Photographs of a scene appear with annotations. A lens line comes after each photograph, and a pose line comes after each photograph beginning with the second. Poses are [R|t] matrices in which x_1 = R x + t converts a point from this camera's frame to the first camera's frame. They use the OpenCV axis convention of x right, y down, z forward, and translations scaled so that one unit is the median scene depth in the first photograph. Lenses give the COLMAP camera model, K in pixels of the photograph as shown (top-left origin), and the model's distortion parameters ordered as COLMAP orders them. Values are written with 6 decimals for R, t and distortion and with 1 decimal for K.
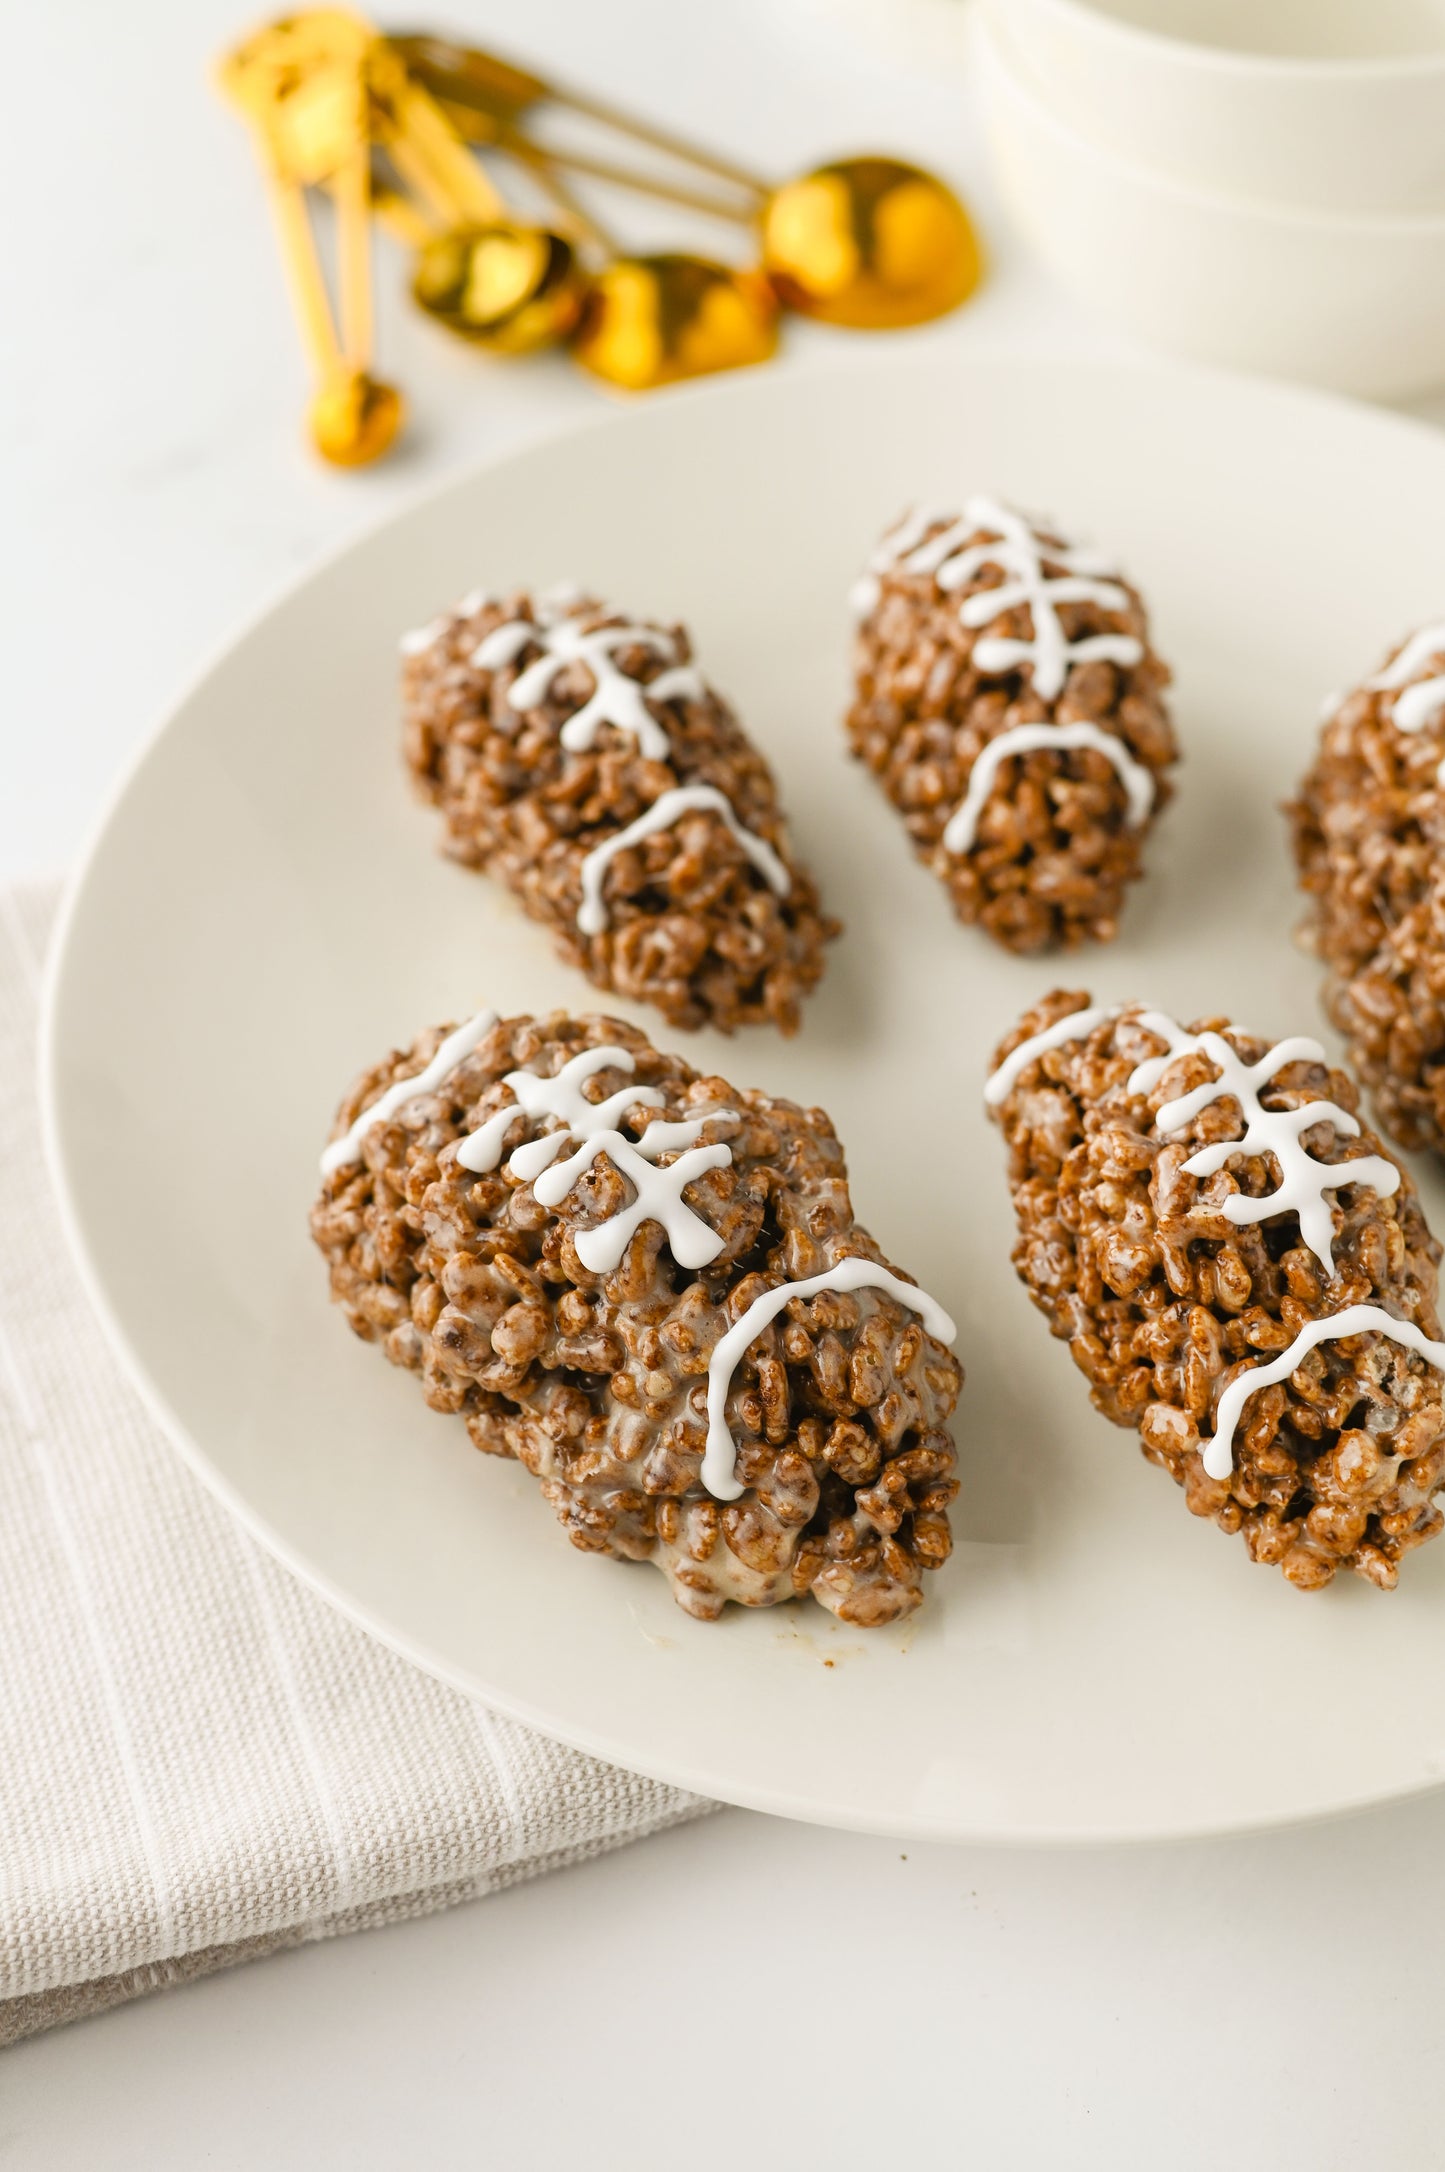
lens RADIAL K [[3484.1, 0, 722.5], [0, 3484.1, 1086.0], [0, 0, 1]] dist [-0.157791, 0.057871]
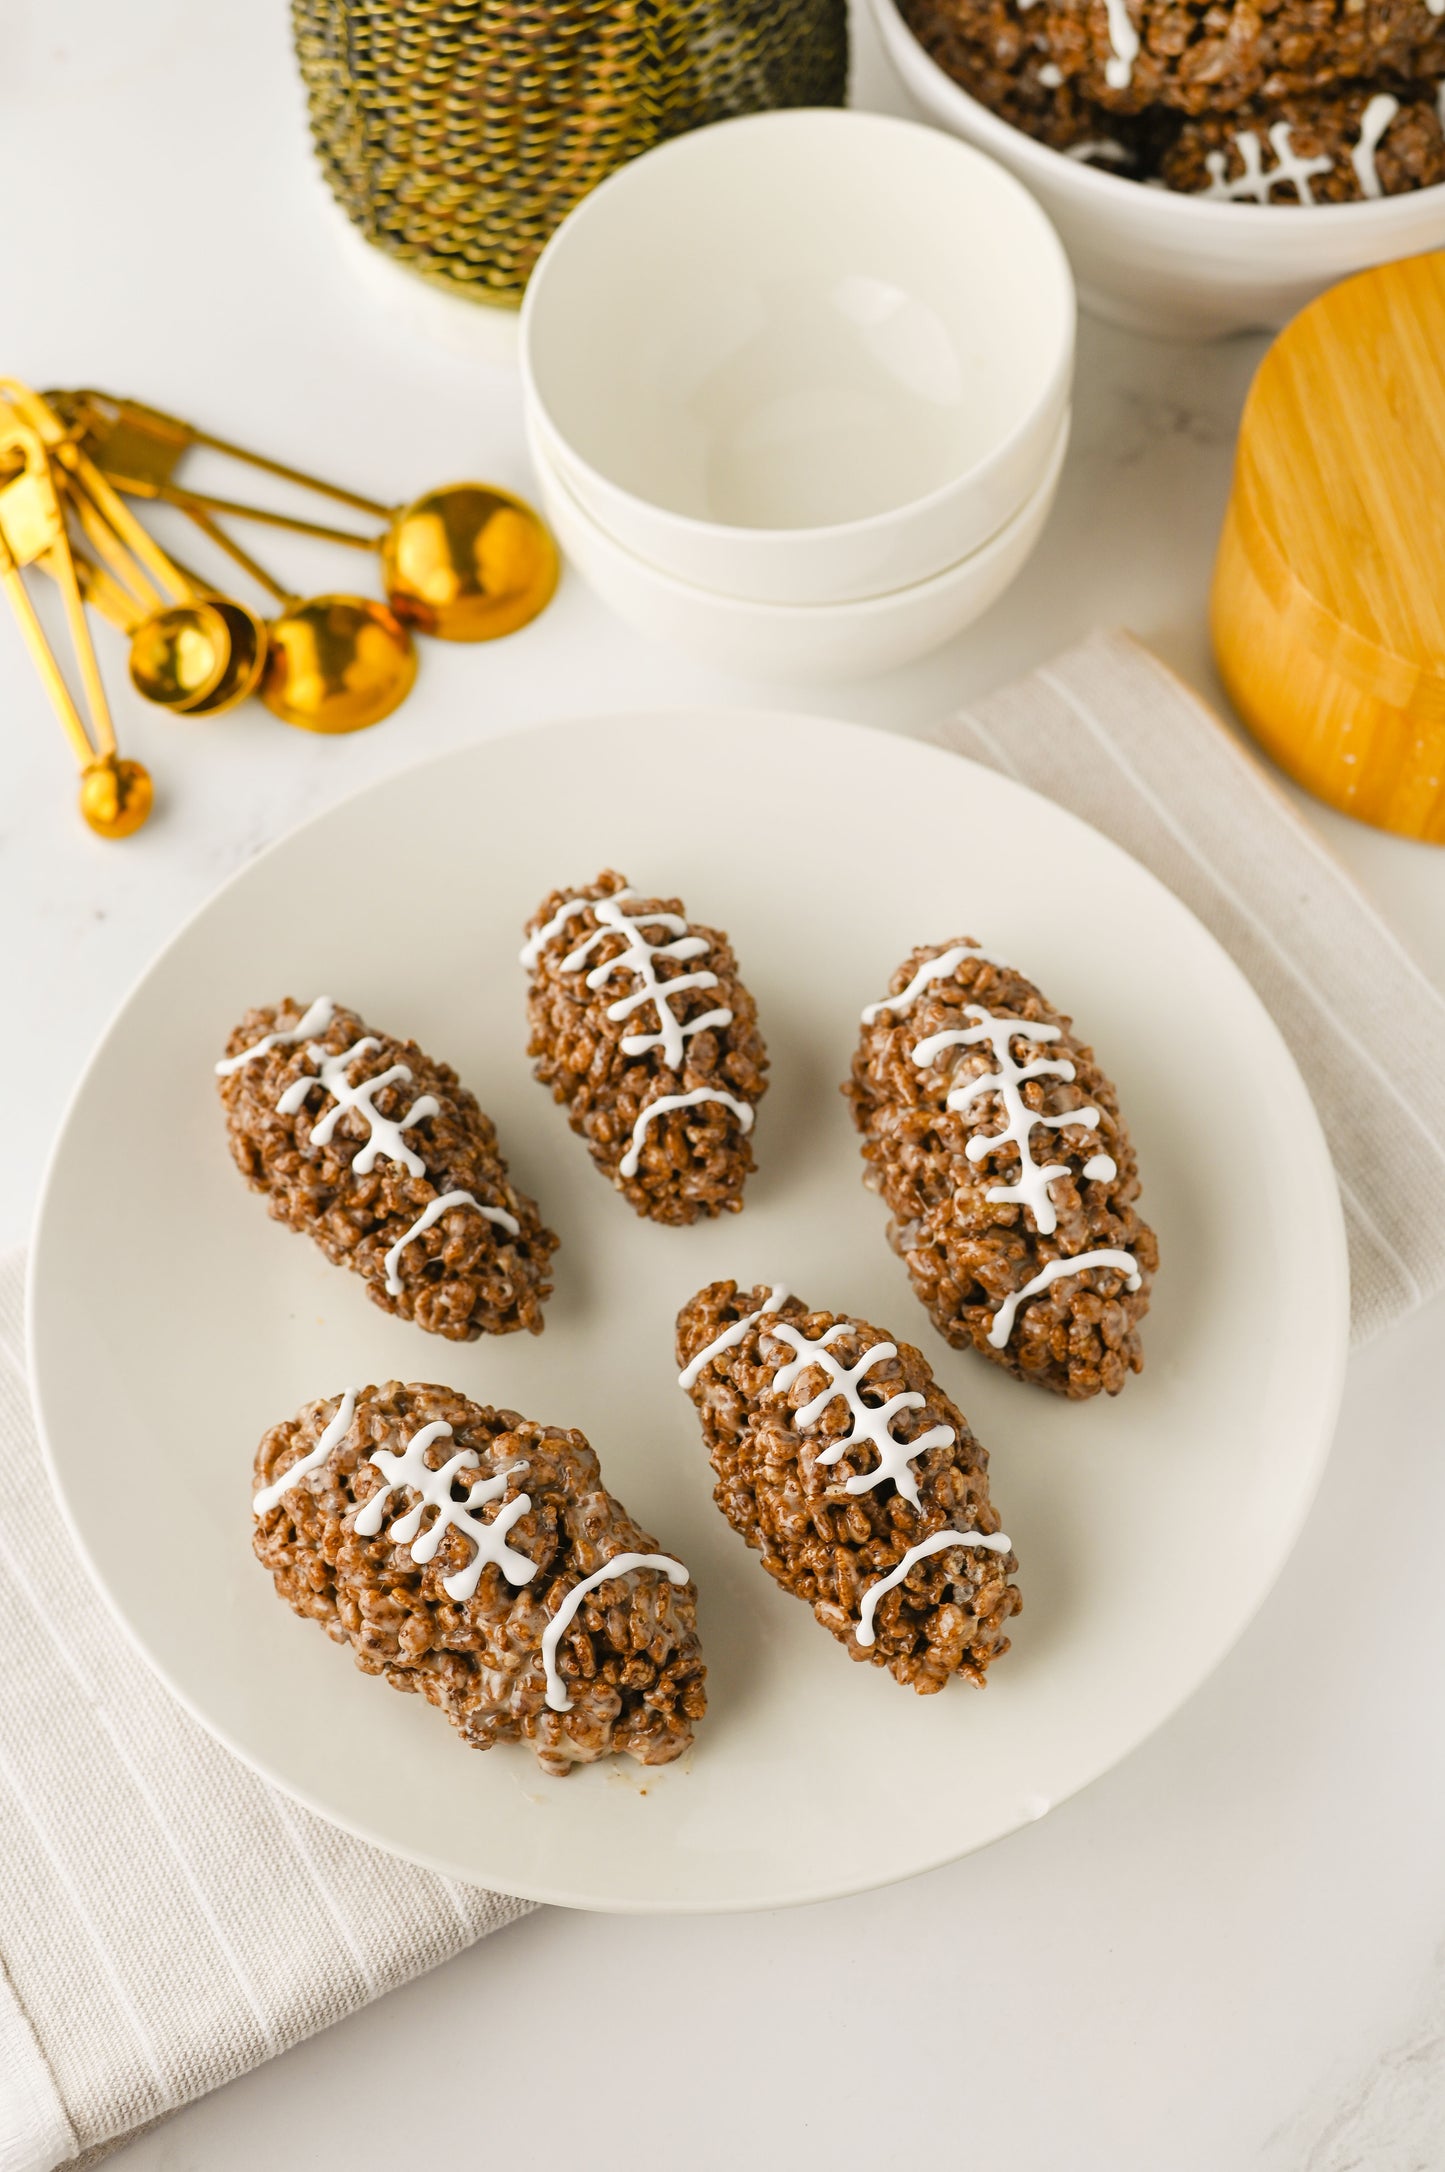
lens RADIAL K [[3361.4, 0, 722.5], [0, 3361.4, 1086.0], [0, 0, 1]] dist [-0.139796, 0.050266]
pose [[0.981423, -0.169283, 0.090291, -0.016851], [0.145615, 0.963659, 0.223961, -0.477054], [-0.124922, -0.206653, 0.970407, -0.419414]]
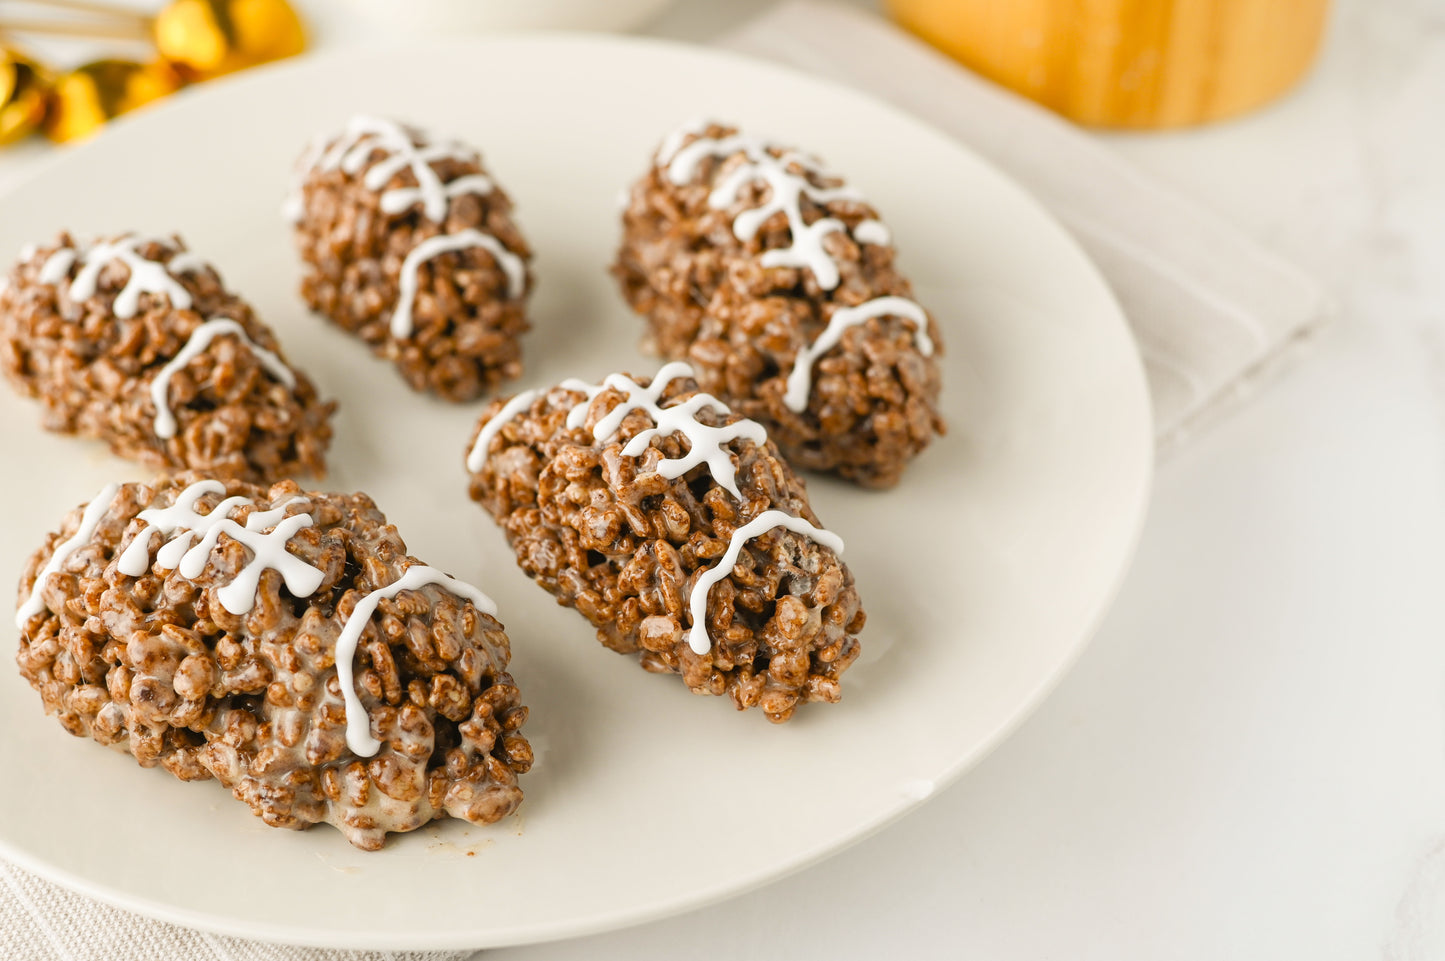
lens RADIAL K [[2317.9, 0, 722.5], [0, 2317.9, 480.5], [0, 0, 1]] dist [-0.157791, 0.057871]
pose [[0.941404, -0.225262, 0.251029, -0.070734], [0.258430, 0.960009, -0.107691, 0.146322], [-0.216731, 0.166255, 0.961970, 0.069574]]
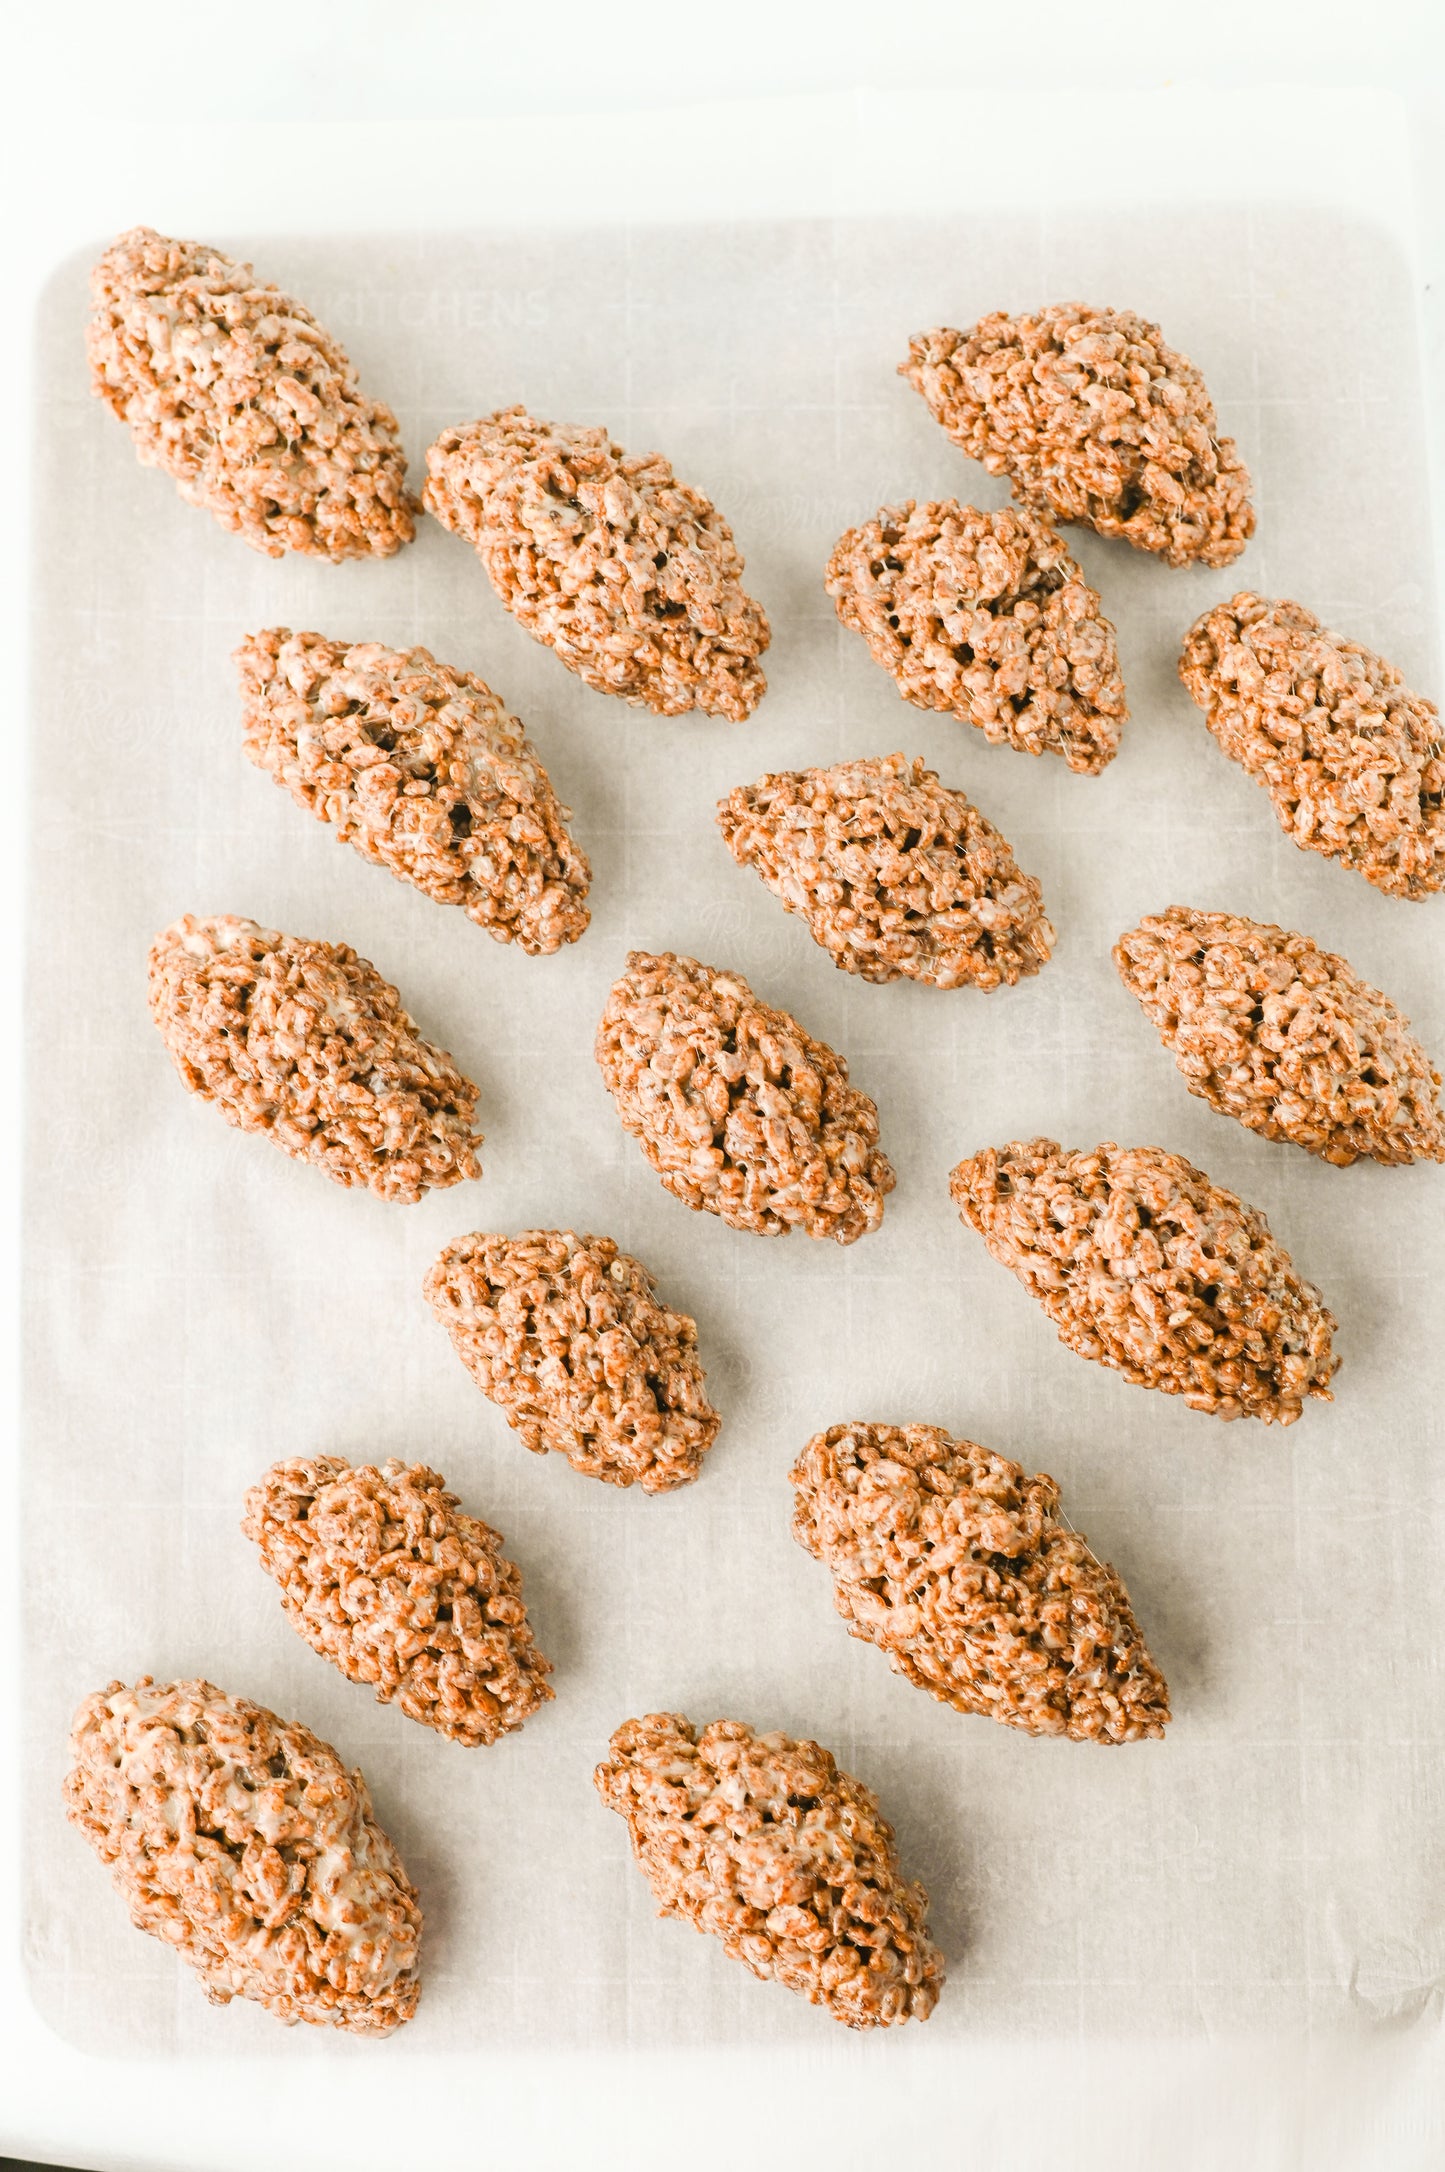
lens RADIAL K [[3361.4, 0, 722.5], [0, 3361.4, 1086.0], [0, 0, 1]] dist [-0.139796, 0.050266]
pose [[0.821047, -0.563511, 0.091307, -0.148876], [0.447222, 0.734348, 0.510613, -1.046703], [-0.354787, -0.378402, 0.854949, -0.378551]]
